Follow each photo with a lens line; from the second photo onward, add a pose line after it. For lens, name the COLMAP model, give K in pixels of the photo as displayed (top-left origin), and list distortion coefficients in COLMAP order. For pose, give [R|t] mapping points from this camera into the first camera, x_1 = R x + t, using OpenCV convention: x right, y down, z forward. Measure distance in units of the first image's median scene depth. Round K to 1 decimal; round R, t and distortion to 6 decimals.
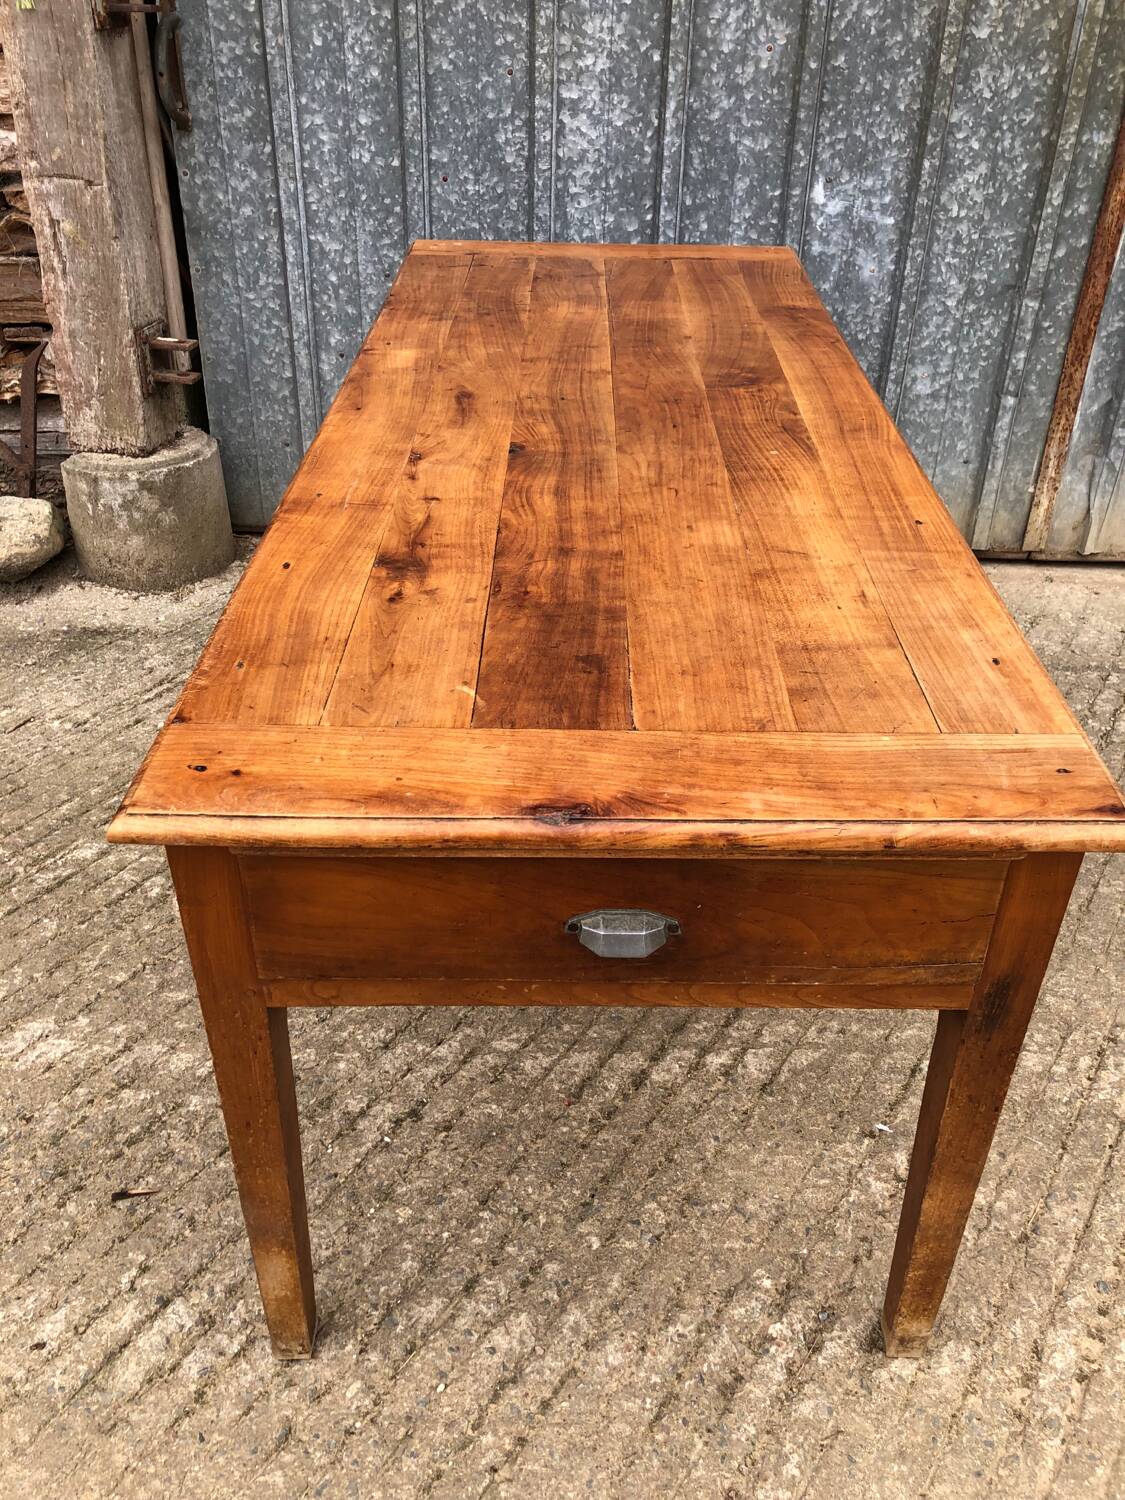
lens RADIAL K [[1234.7, 0, 571.6], [0, 1234.7, 739.0], [0, 0, 1]] dist [0.010152, 0.009236]
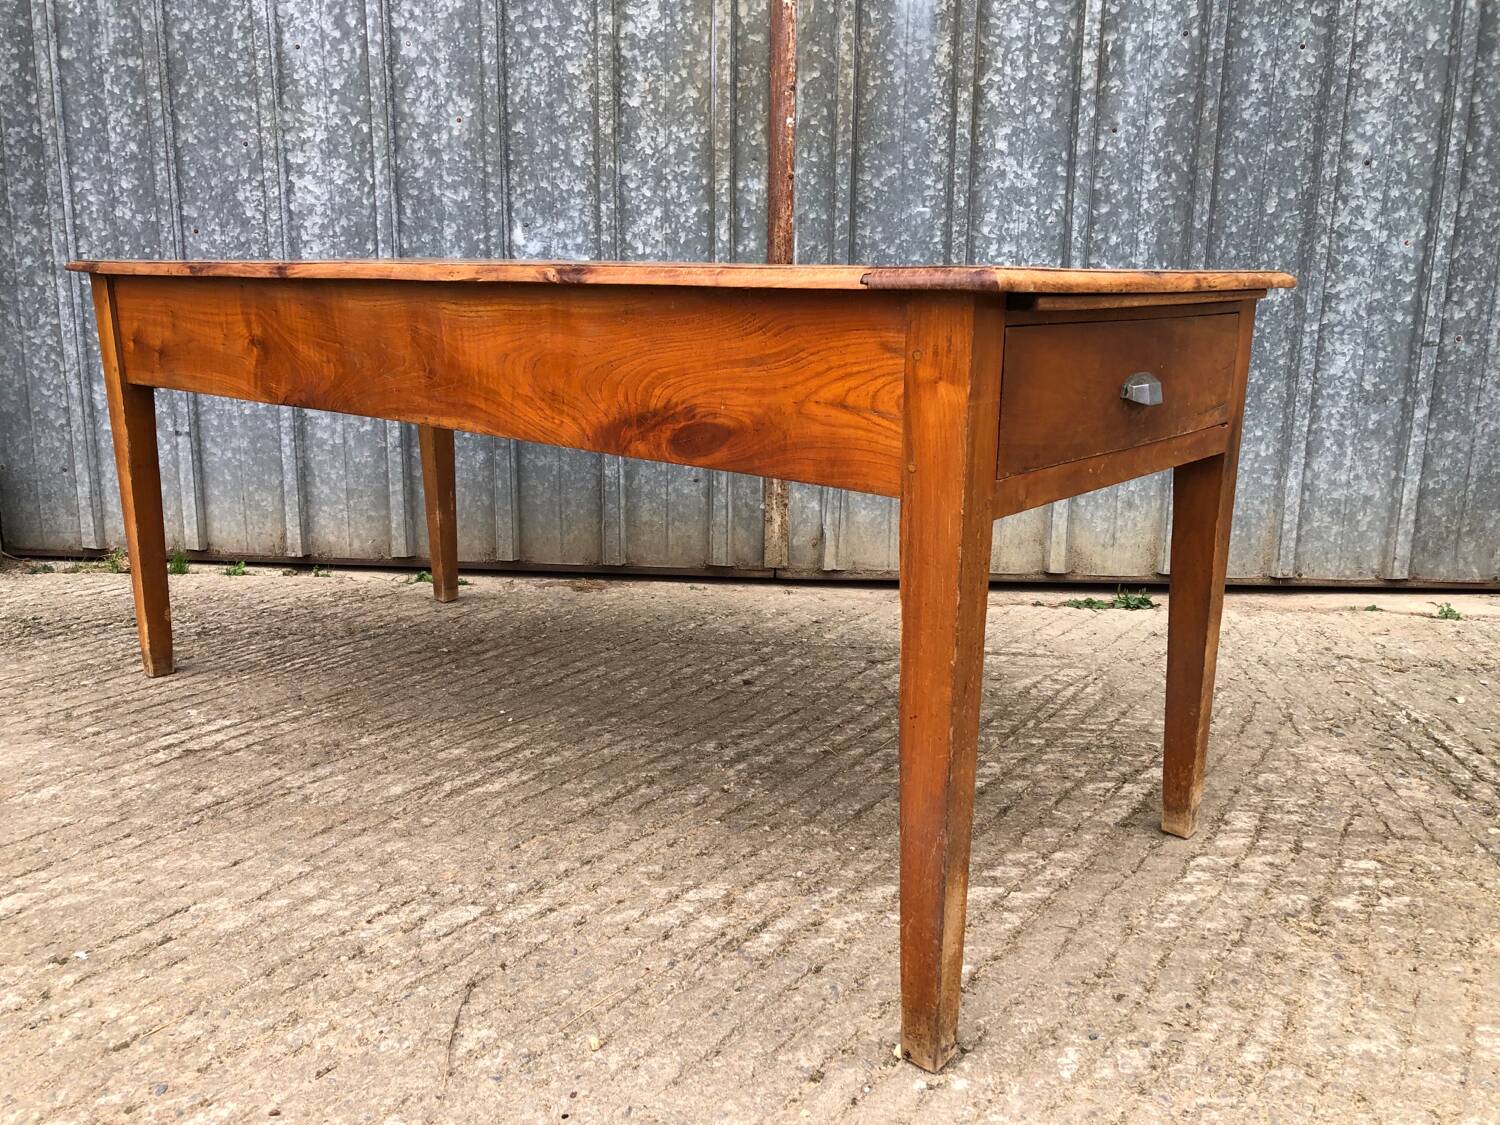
lens RADIAL K [[1234.7, 0, 751.1], [0, 1234.7, 547.7], [0, 0, 1]] dist [0.010152, 0.009236]
pose [[0.998179, -0.005076, -0.060102, 0.482659], [-0.016024, 0.938328, -0.345374, 0.210203], [0.058149, 0.345708, 0.936539, 0.062792]]
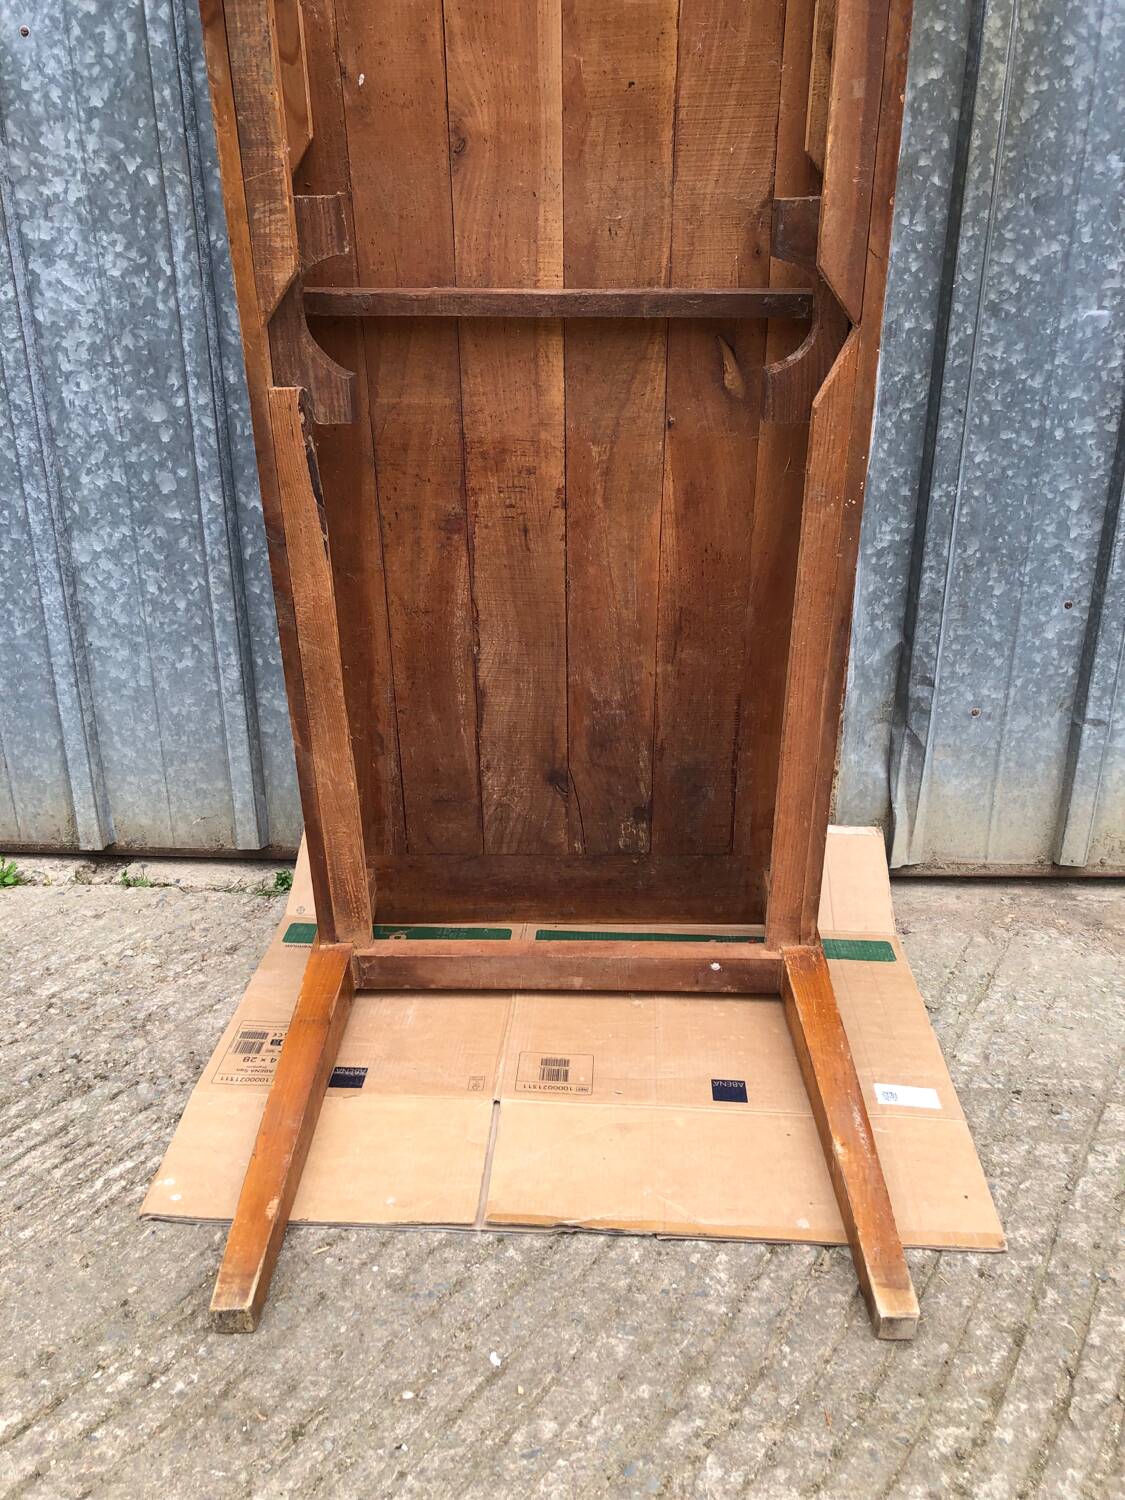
lens RADIAL K [[1234.7, 0, 566.1], [0, 1234.7, 733.4], [0, 0, 1]] dist [0.010152, 0.009236]
pose [[0.998767, -0.013448, -0.047781, 0.315852], [0.004776, 0.984170, -0.177165, -0.120004], [0.049407, 0.176719, 0.983021, 0.375768]]
